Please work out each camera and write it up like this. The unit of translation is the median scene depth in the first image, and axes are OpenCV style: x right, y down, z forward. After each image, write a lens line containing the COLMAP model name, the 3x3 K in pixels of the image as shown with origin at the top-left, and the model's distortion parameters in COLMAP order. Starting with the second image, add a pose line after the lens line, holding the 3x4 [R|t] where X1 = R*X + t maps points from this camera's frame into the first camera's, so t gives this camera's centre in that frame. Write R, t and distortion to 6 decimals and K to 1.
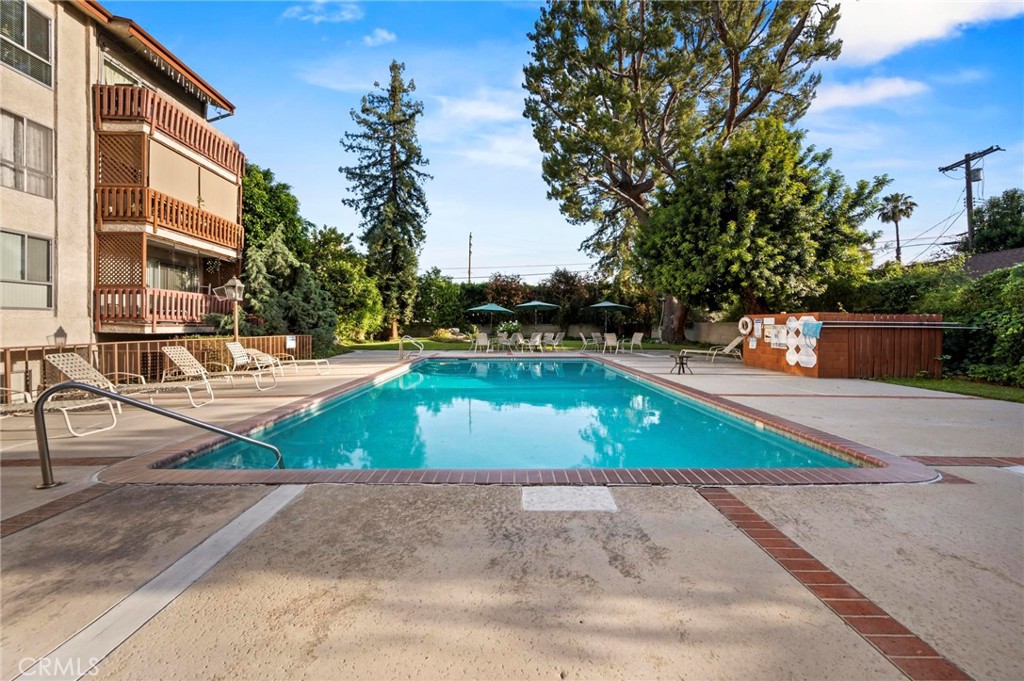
lens RADIAL K [[413.4, 0, 504.0], [0, 413.4, 333.4], [0, 0, 1]] dist [-0.000891, 0.000058]
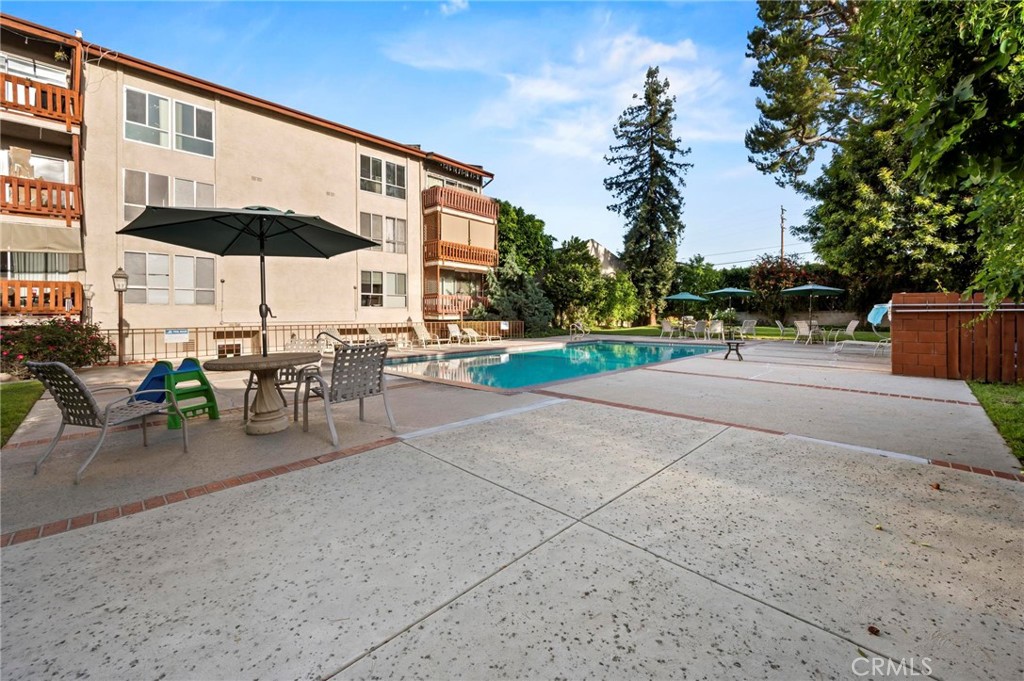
lens RADIAL K [[413.4, 0, 504.0], [0, 413.4, 333.4], [0, 0, 1]] dist [-0.000891, 0.000058]
pose [[0.701554, 0.024775, -0.712185, 0.356245], [-0.006323, 0.999573, 0.028545, 0.003877], [0.712588, -0.015523, 0.701411, -0.050932]]
